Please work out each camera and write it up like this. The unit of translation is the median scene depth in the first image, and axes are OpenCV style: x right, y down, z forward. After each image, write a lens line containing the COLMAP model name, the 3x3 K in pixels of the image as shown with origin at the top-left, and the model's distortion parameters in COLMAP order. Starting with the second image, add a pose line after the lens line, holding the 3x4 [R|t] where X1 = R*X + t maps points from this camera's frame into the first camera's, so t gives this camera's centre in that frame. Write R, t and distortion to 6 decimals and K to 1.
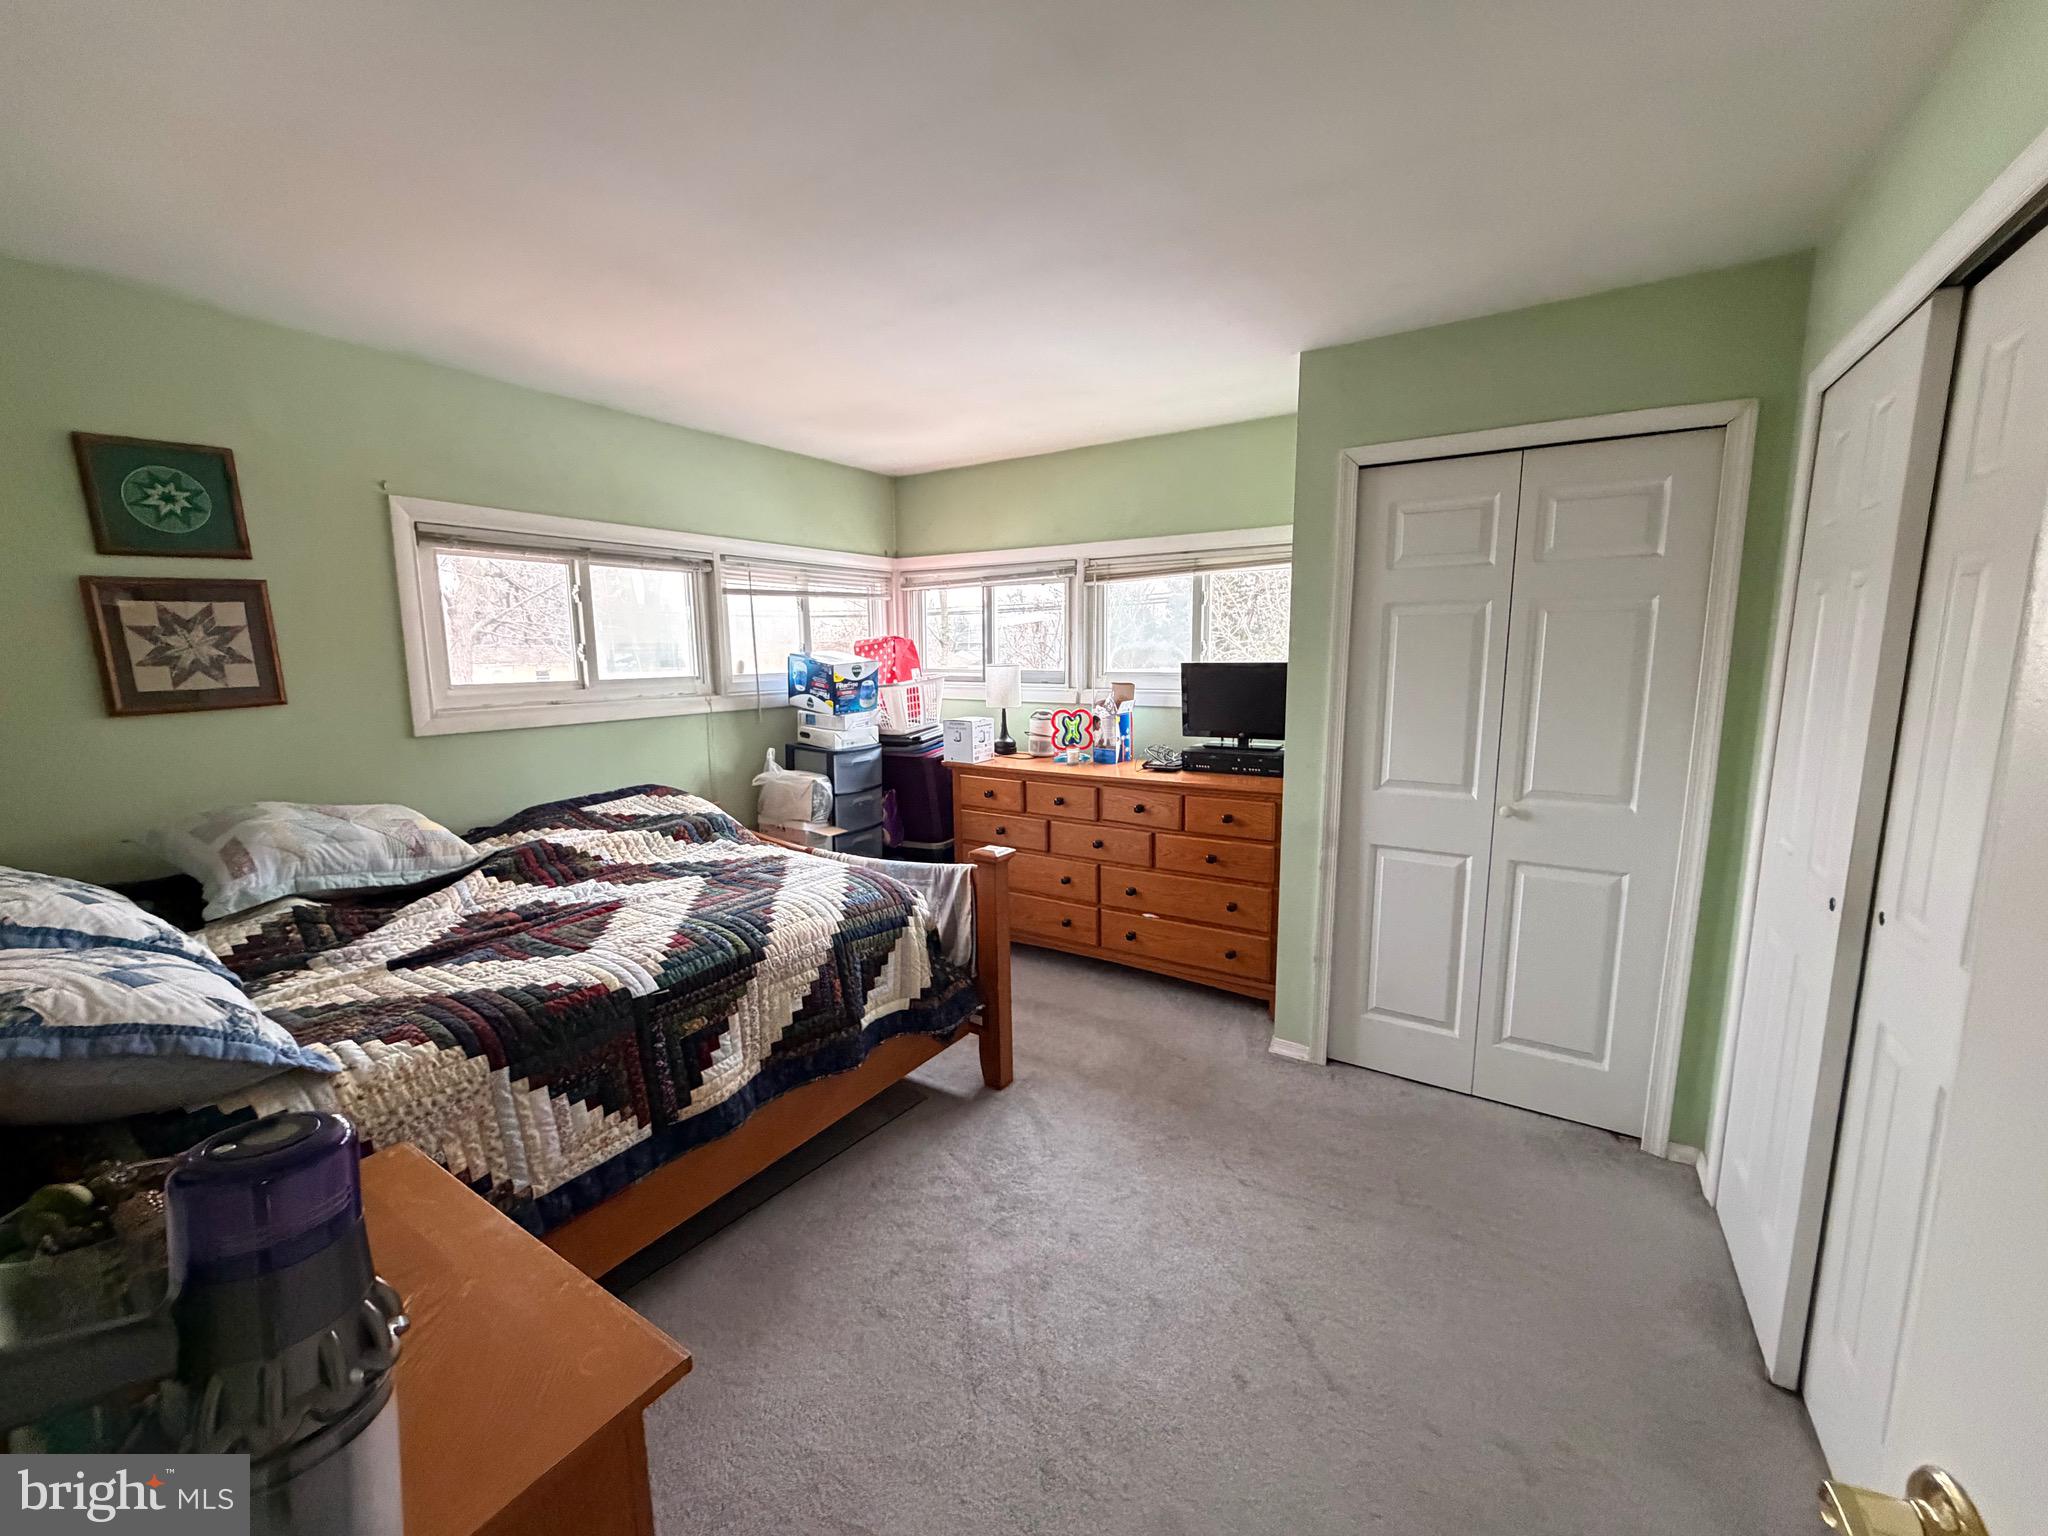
lens RADIAL K [[814.0, 0, 1020.3], [0, 814.0, 768.3], [0, 0, 1]] dist [0.000244, -0.000078]
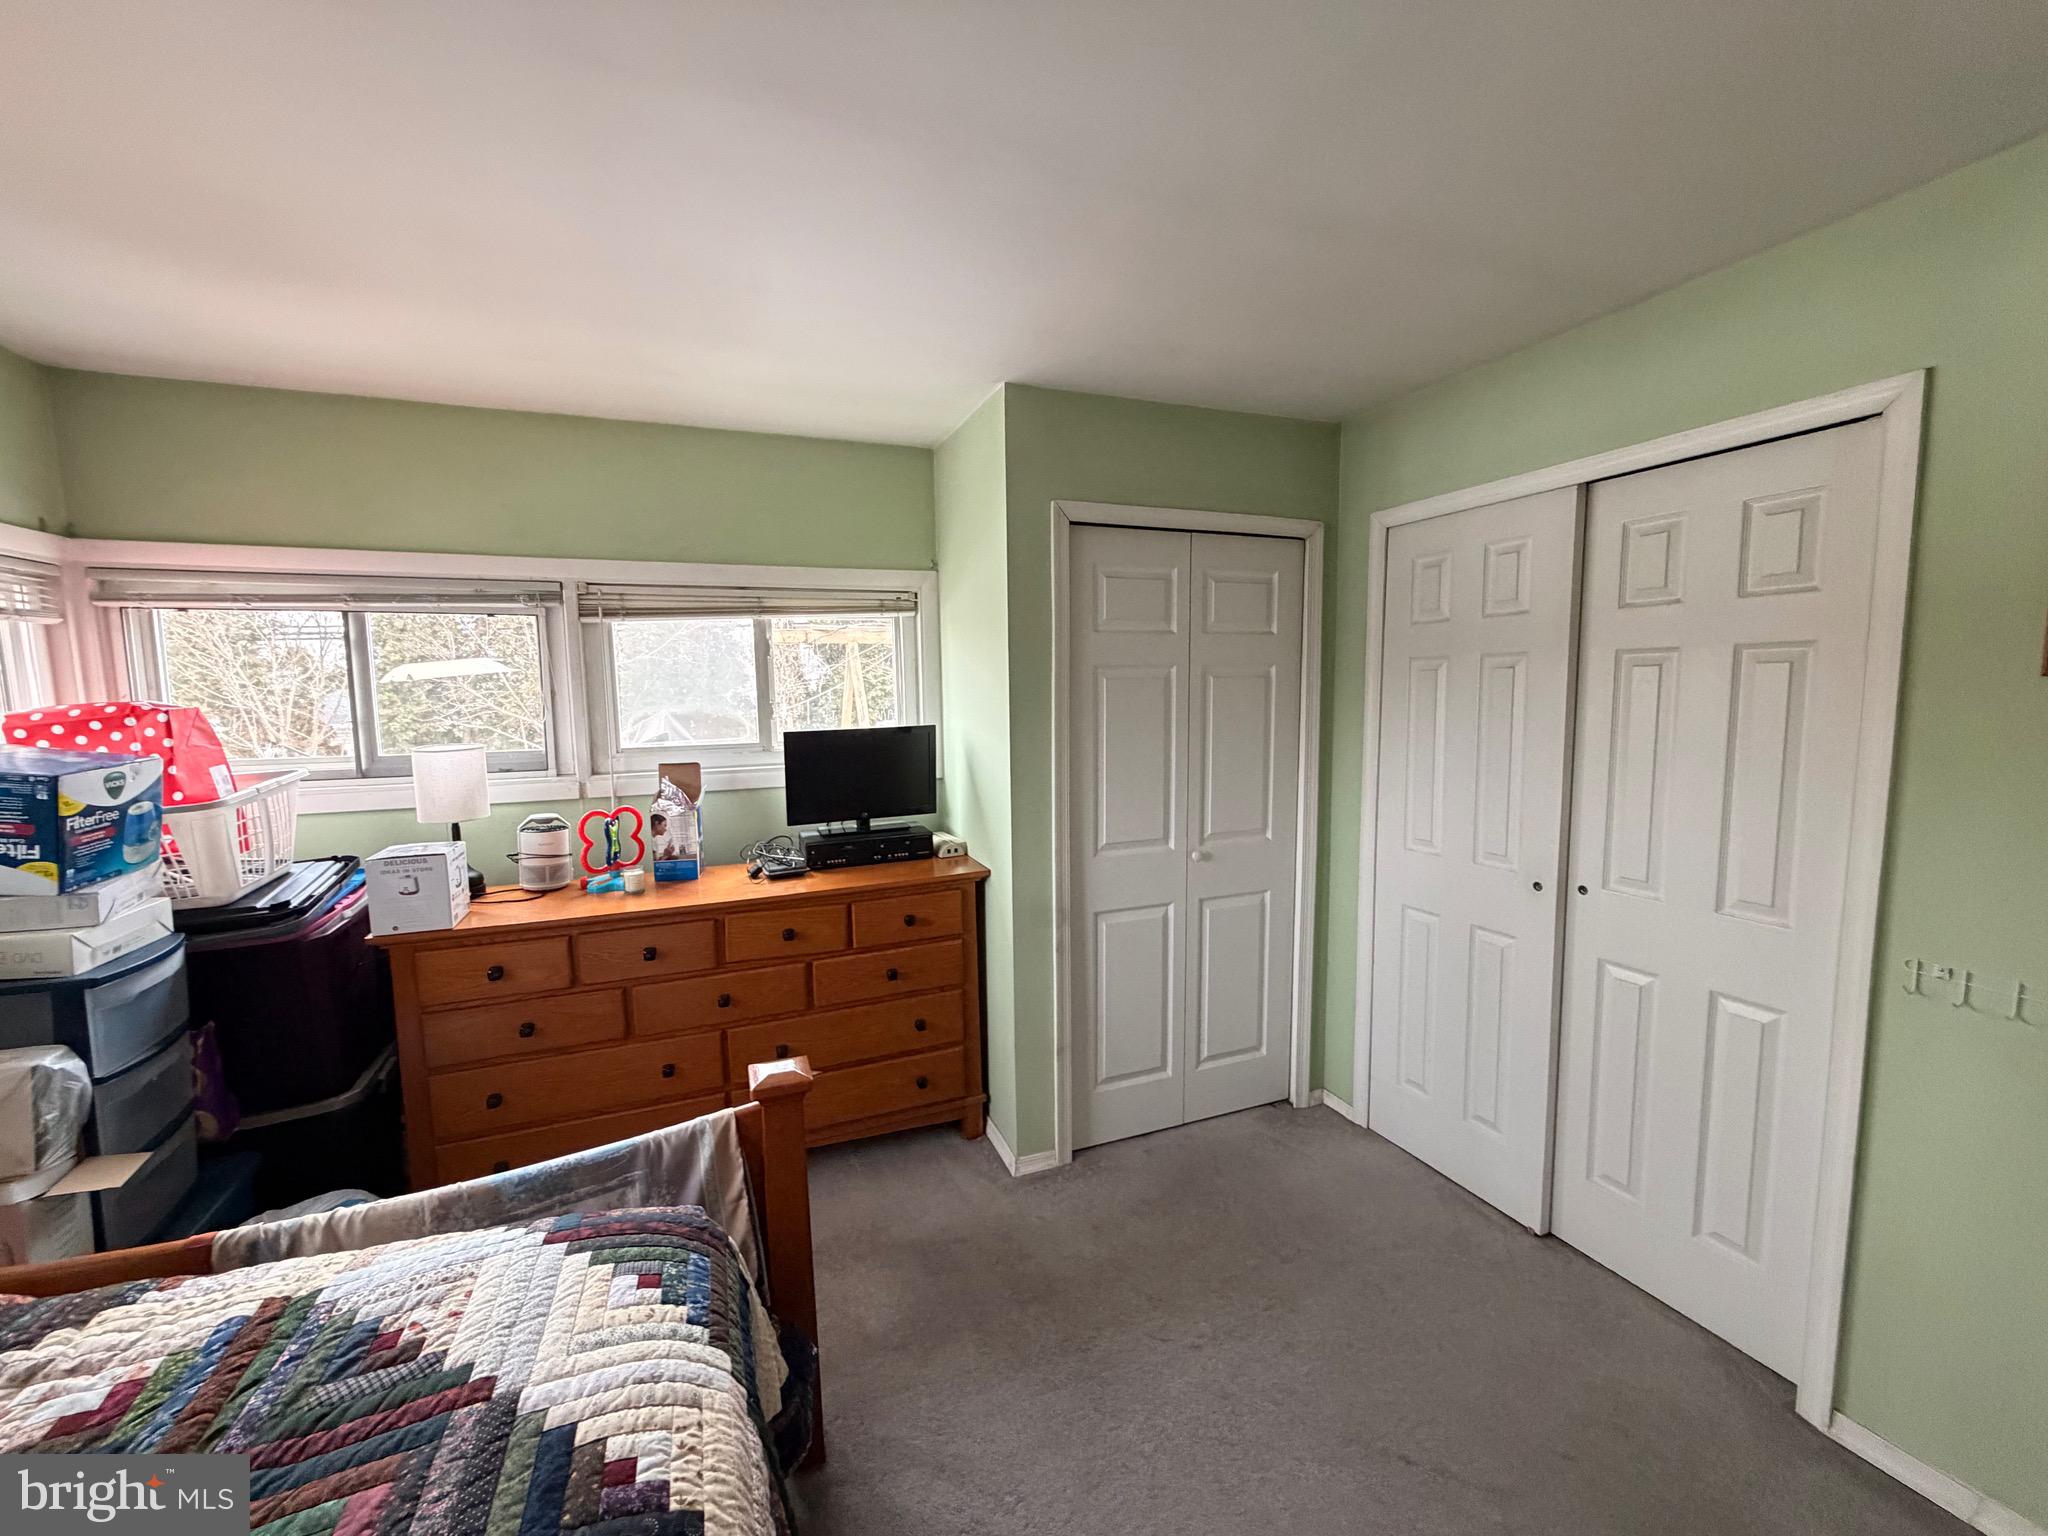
lens RADIAL K [[814.0, 0, 1020.3], [0, 814.0, 768.3], [0, 0, 1]] dist [0.000244, -0.000078]
pose [[0.579772, -0.085216, 0.810310, -0.298955], [0.129377, 0.991526, 0.011705, -0.076579], [-0.804441, 0.098050, 0.585884, 0.379716]]
